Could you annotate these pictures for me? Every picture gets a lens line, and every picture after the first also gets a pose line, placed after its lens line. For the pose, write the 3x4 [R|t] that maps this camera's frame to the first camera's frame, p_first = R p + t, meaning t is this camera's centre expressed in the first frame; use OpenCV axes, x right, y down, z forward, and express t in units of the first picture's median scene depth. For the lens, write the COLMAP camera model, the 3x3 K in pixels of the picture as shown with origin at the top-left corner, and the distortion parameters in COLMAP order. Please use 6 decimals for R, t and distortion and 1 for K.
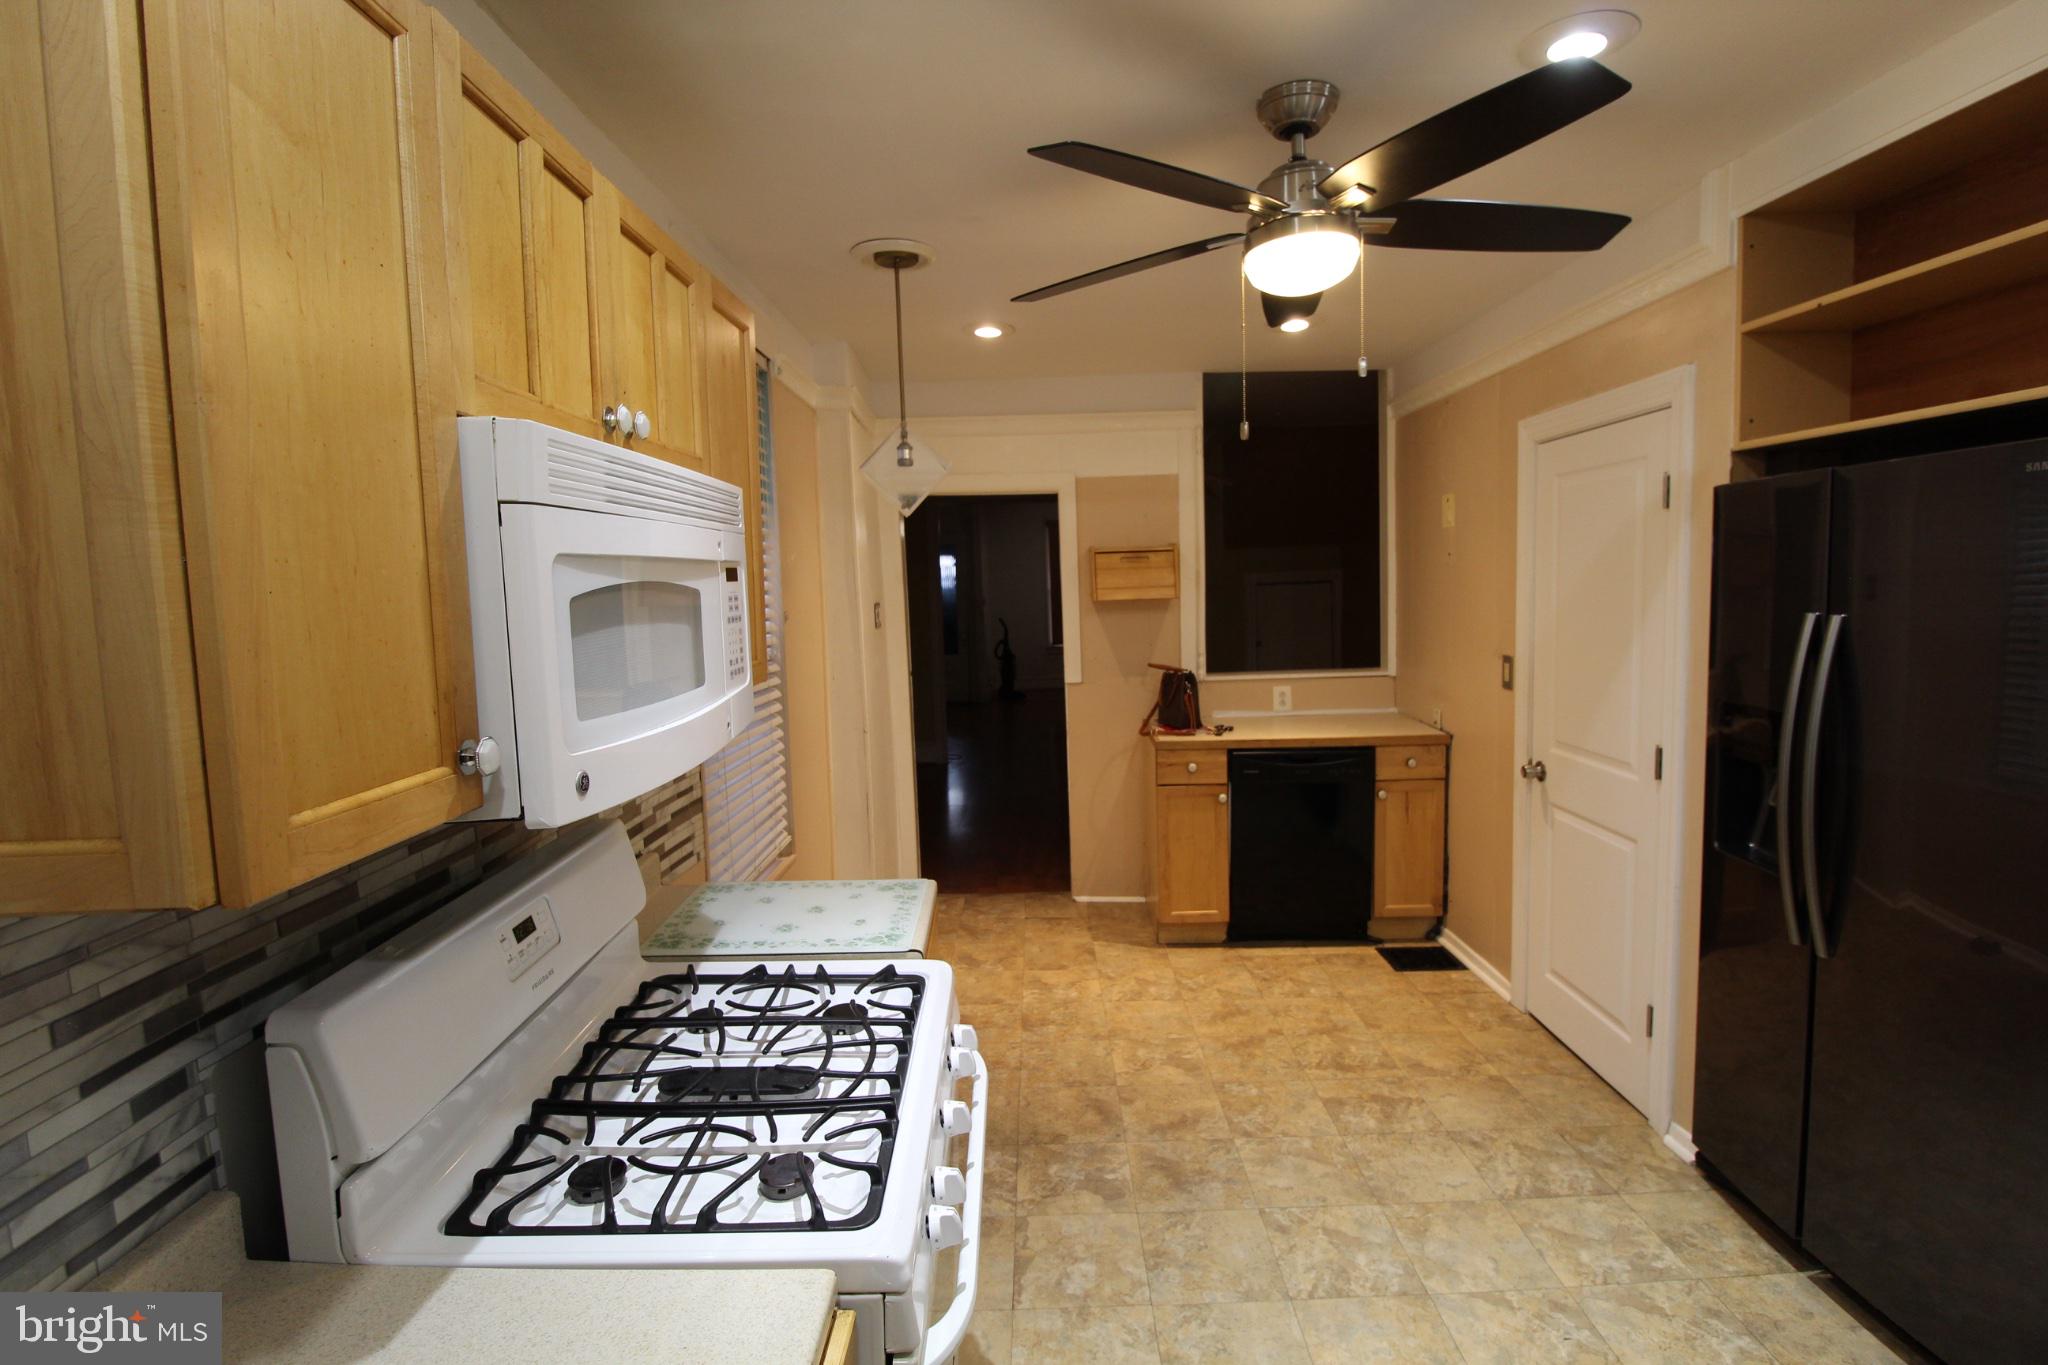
lens RADIAL K [[959.2, 0, 1037.5], [0, 959.2, 685.2], [0, 0, 1]] dist [-0.013841, -0.000116]
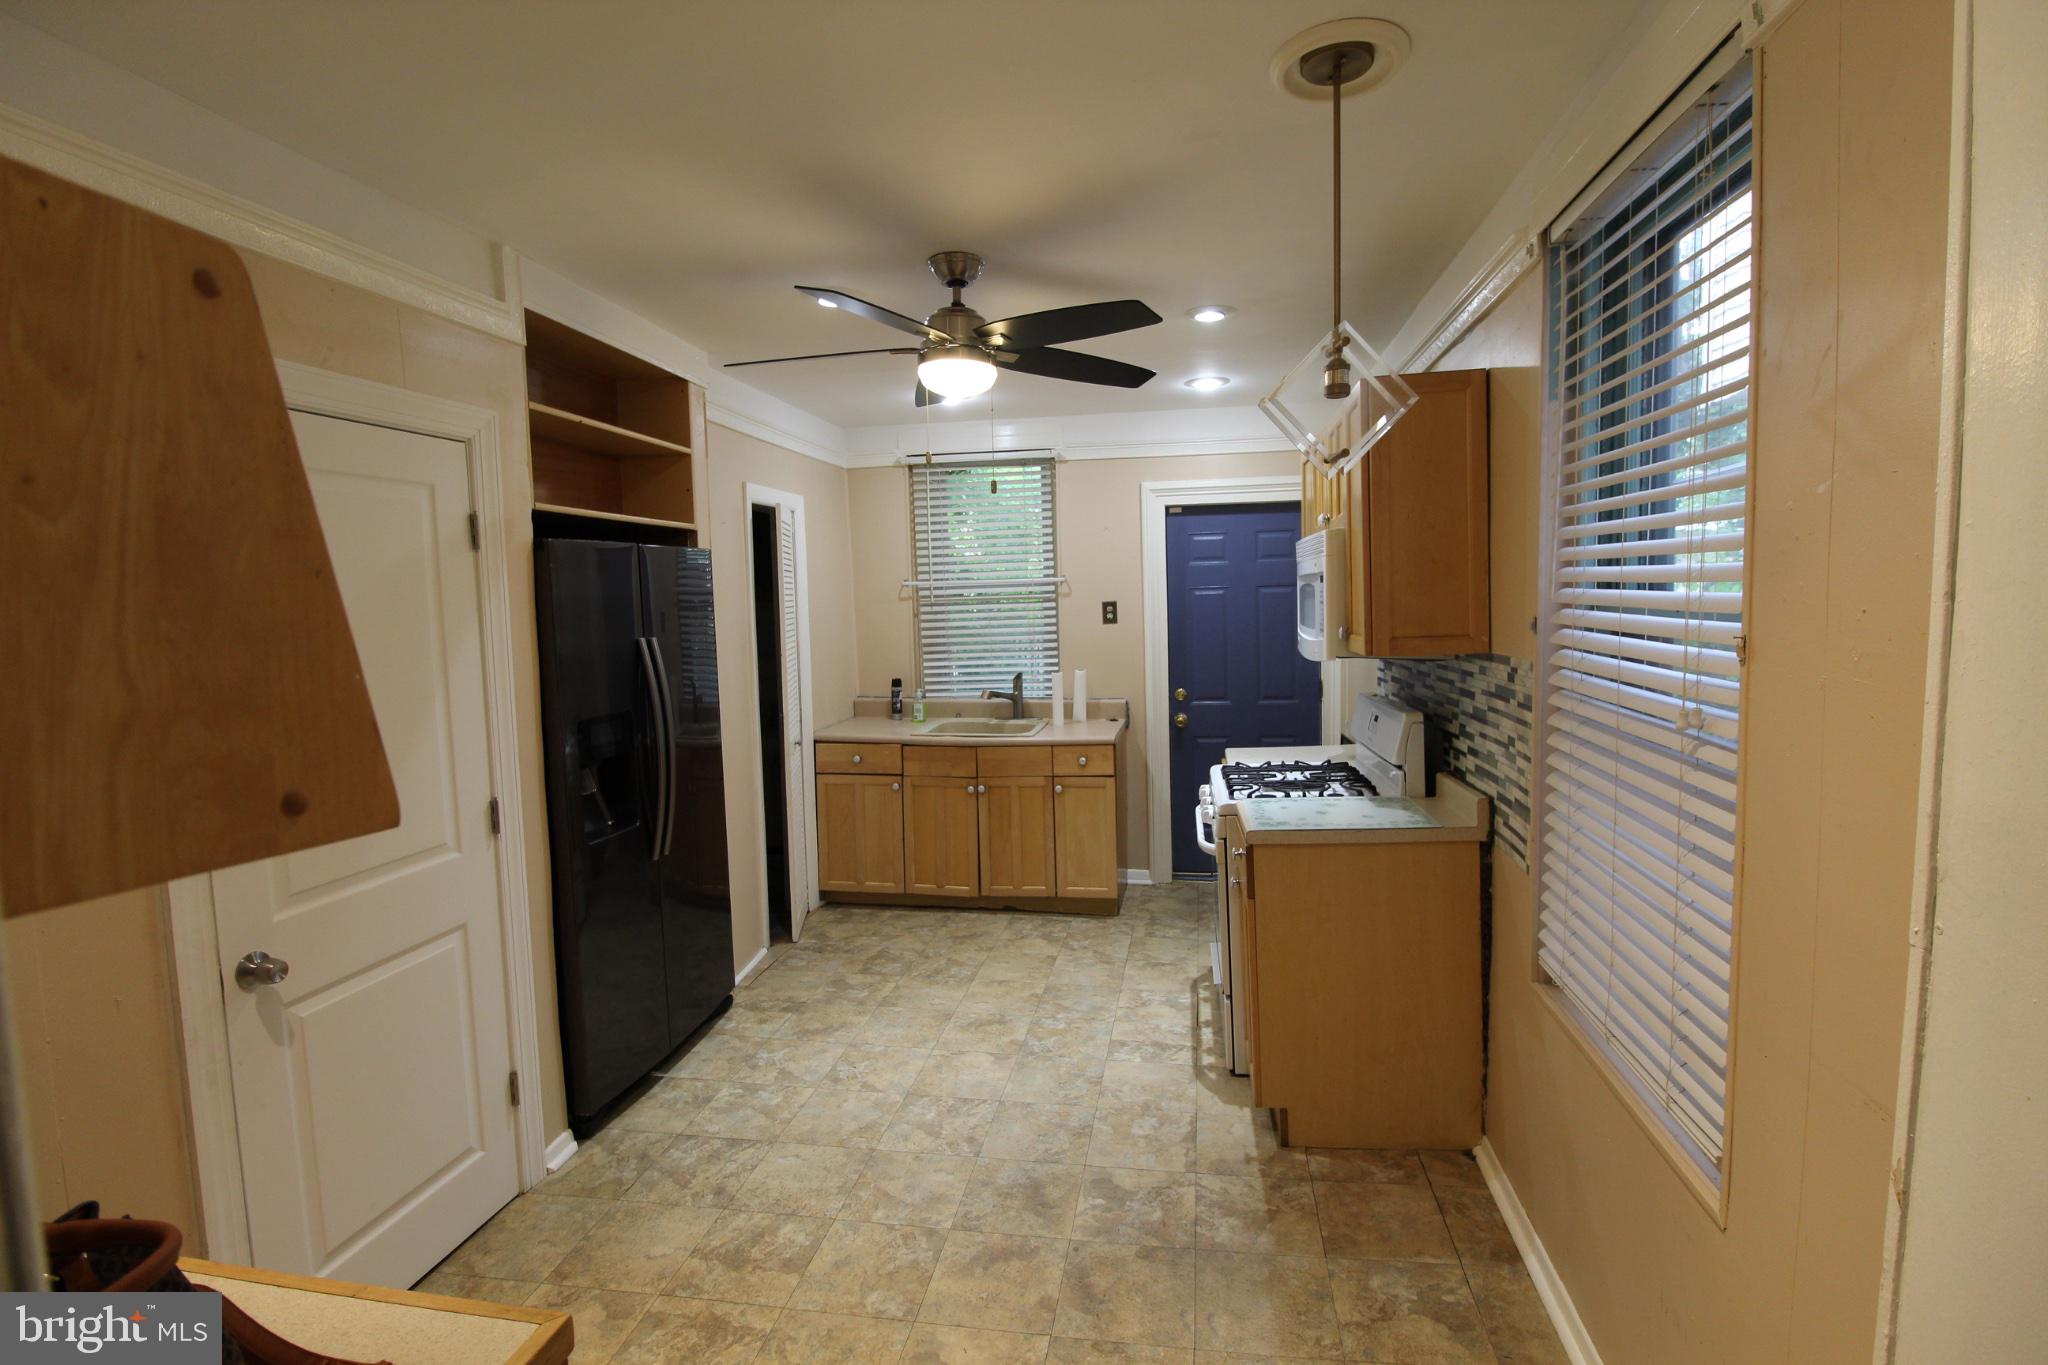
lens RADIAL K [[959.2, 0, 1045.8], [0, 959.2, 675.3], [0, 0, 1]] dist [-0.013841, -0.000116]
pose [[-0.985815, 0.036386, 0.163845, -0.049107], [0.066988, 0.980391, 0.185329, -0.197454], [-0.153889, 0.193675, -0.968921, 1.827740]]
